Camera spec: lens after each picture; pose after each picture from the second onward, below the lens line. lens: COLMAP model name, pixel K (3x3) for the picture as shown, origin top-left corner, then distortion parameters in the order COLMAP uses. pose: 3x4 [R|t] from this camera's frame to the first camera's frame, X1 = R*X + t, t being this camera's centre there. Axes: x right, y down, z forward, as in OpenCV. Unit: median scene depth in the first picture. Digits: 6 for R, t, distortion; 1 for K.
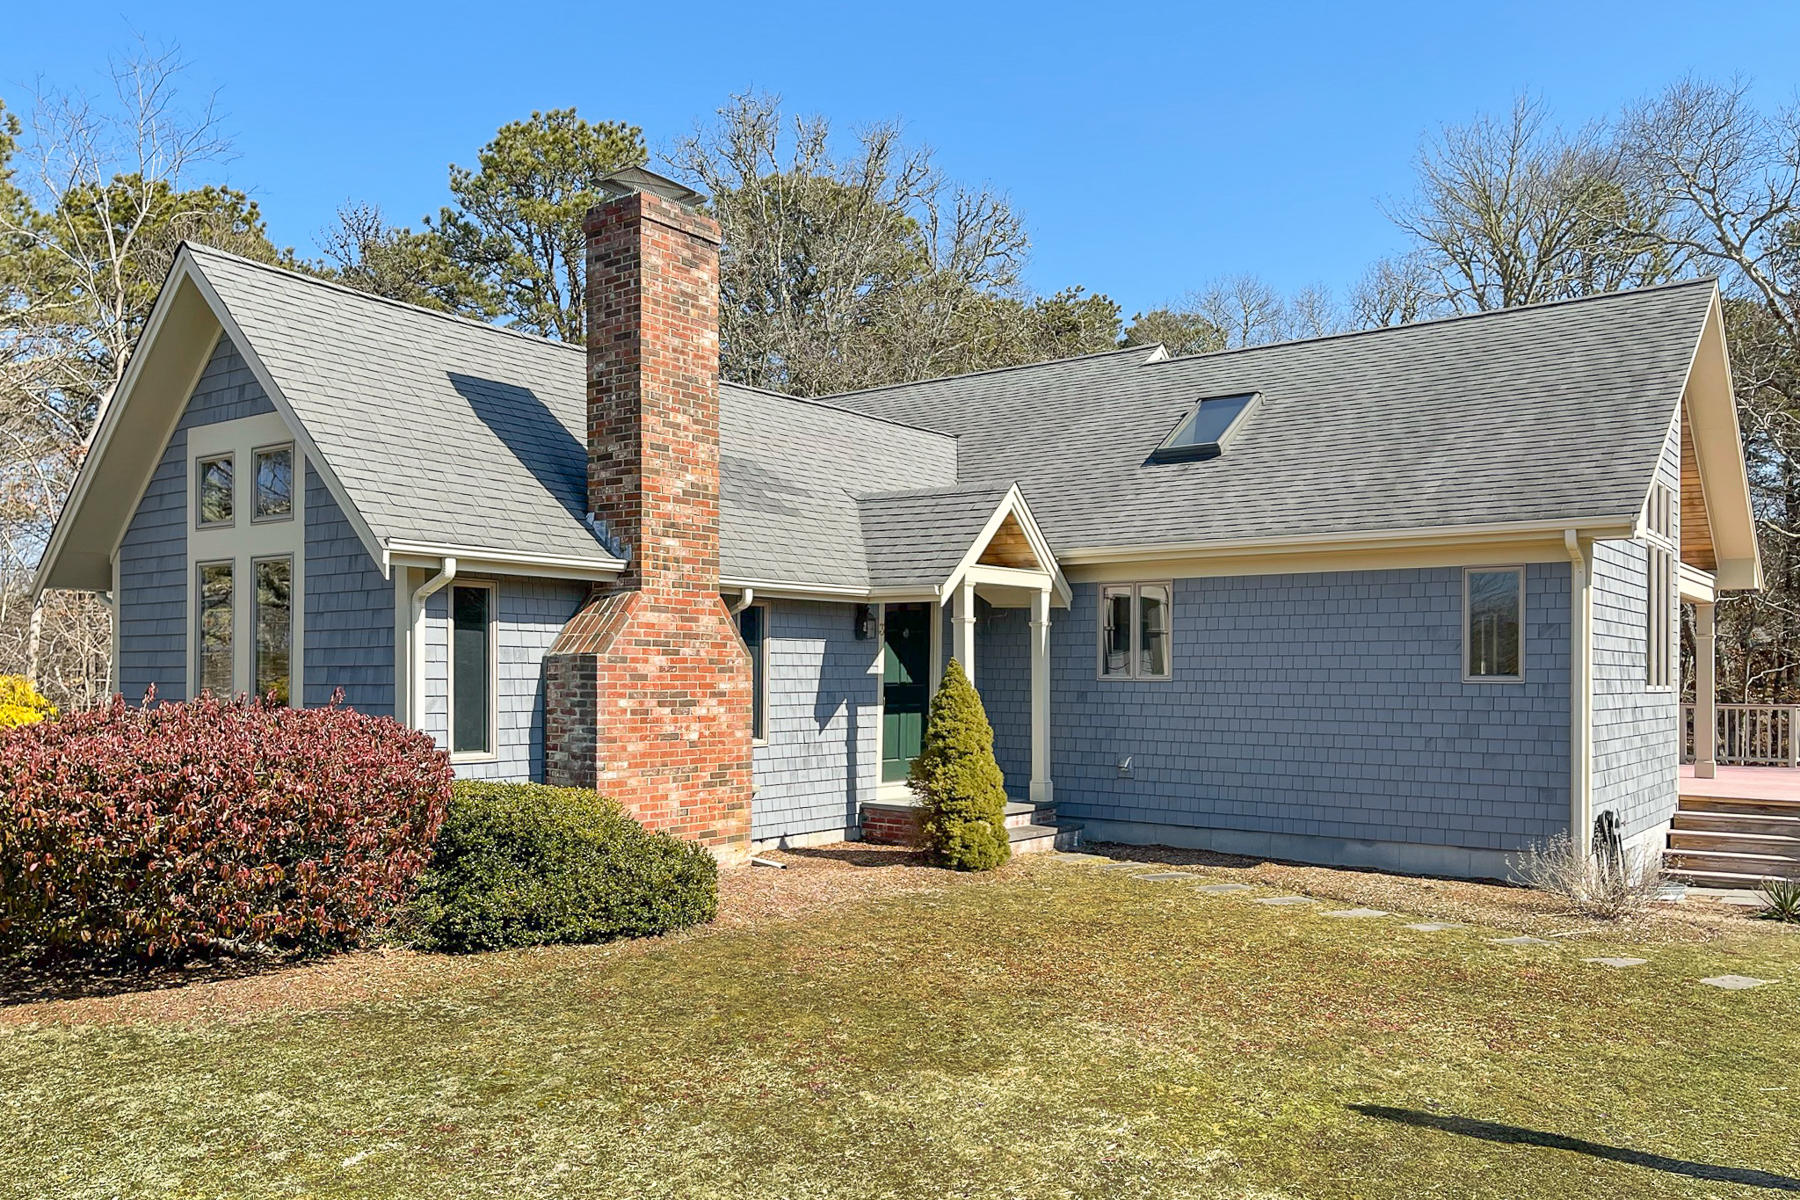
lens RADIAL K [[1416.1, 0, 905.5], [0, 1416.1, 713.8], [0, 0, 1]] dist [0.029375, -0.003536]
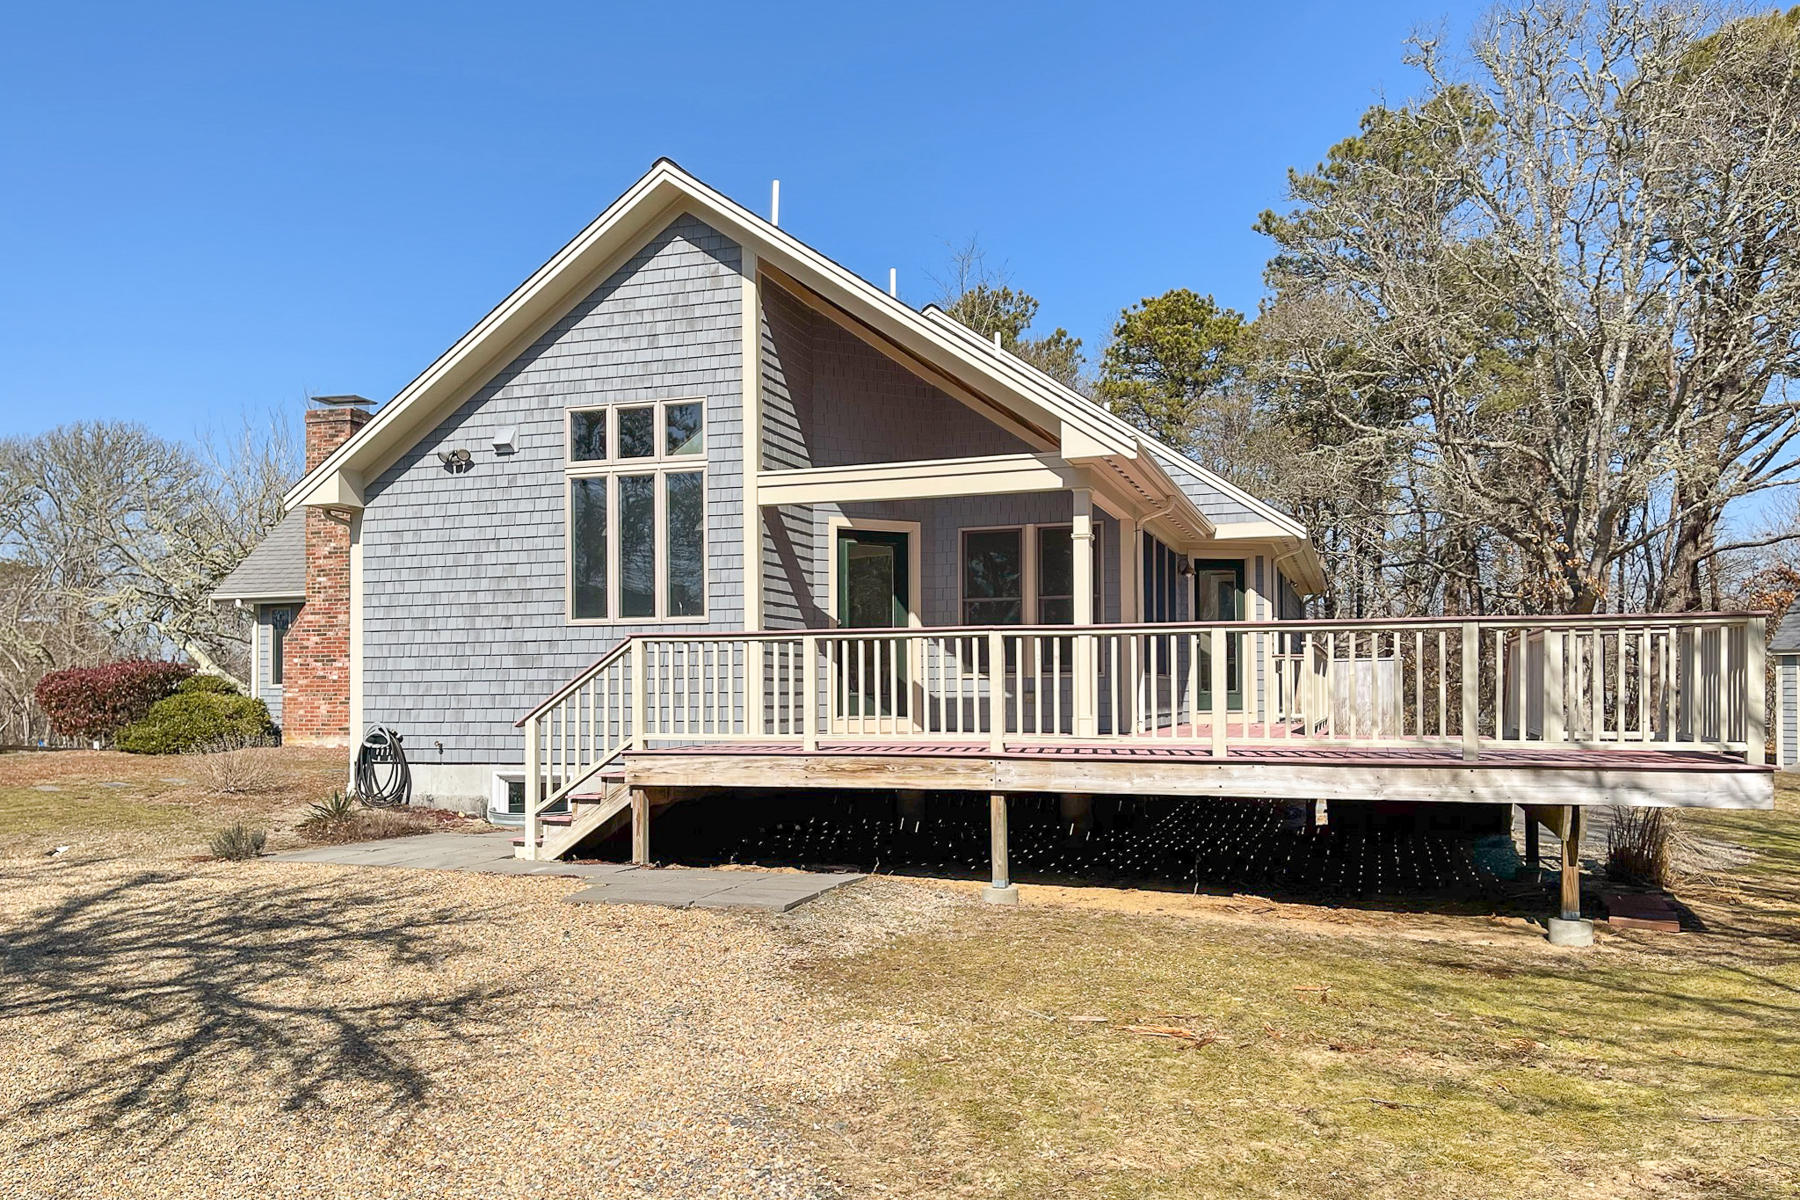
lens RADIAL K [[1353.0, 0, 893.6], [0, 1353.0, 674.6], [0, 0, 1]] dist [0.071026, -0.069509]
pose [[0.313243, -0.021739, -0.949424, 1.730098], [-0.014386, 0.999515, -0.027633, 0.049055], [0.949564, 0.022314, 0.312778, 1.060886]]
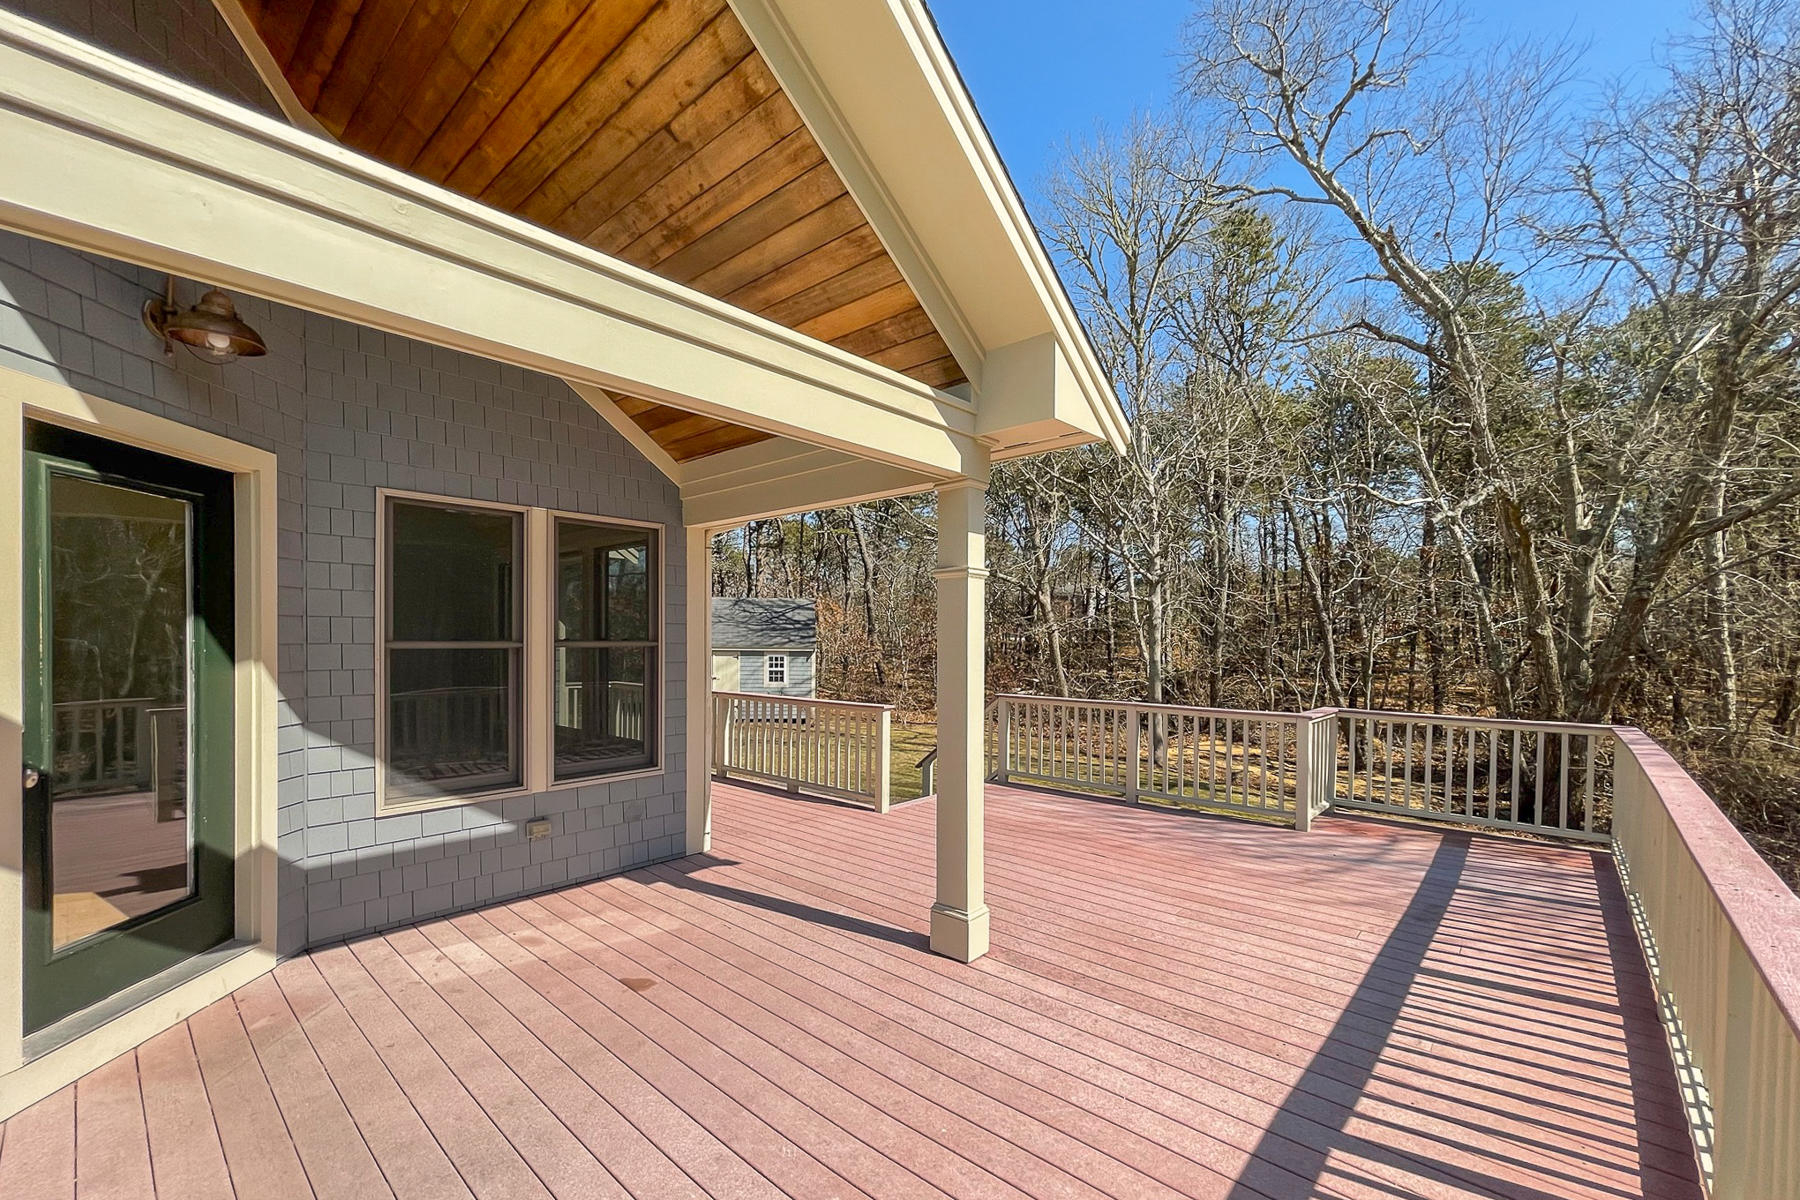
lens RADIAL K [[735.9, 0, 897.6], [0, 735.9, 621.7], [0, 0, 1]] dist [-0.002382, 0.006089]
pose [[0.997187, -0.002491, -0.074909, 0.842228], [-0.000897, 0.998979, -0.045166, -0.047236], [0.074945, 0.045106, 0.996167, 1.207518]]
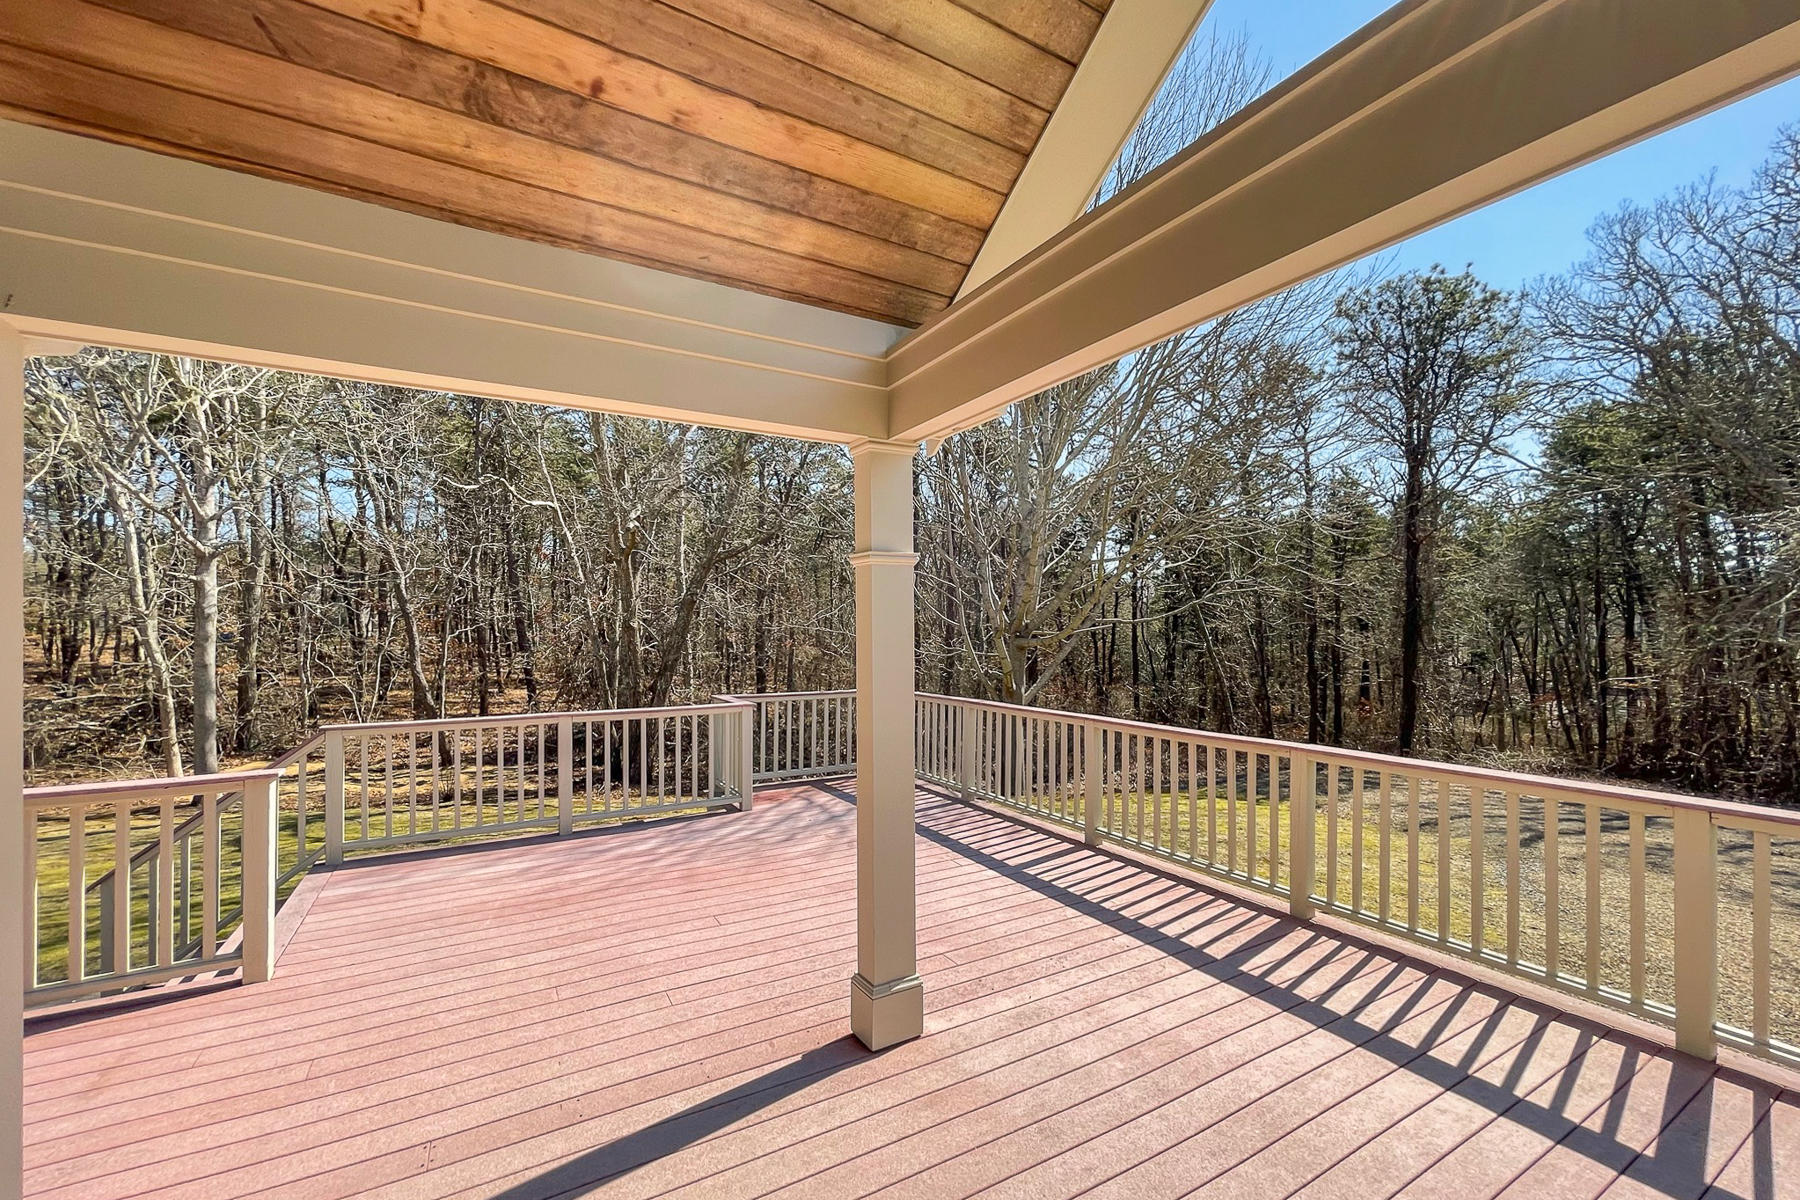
lens RADIAL K [[735.9, 0, 897.6], [0, 735.9, 621.7], [0, 0, 1]] dist [-0.002382, 0.006089]
pose [[0.383686, -0.000835, 0.923463, 0.635272], [0.029455, 0.999502, -0.011334, -0.057299], [-0.922994, 0.031549, 0.383519, 1.404298]]
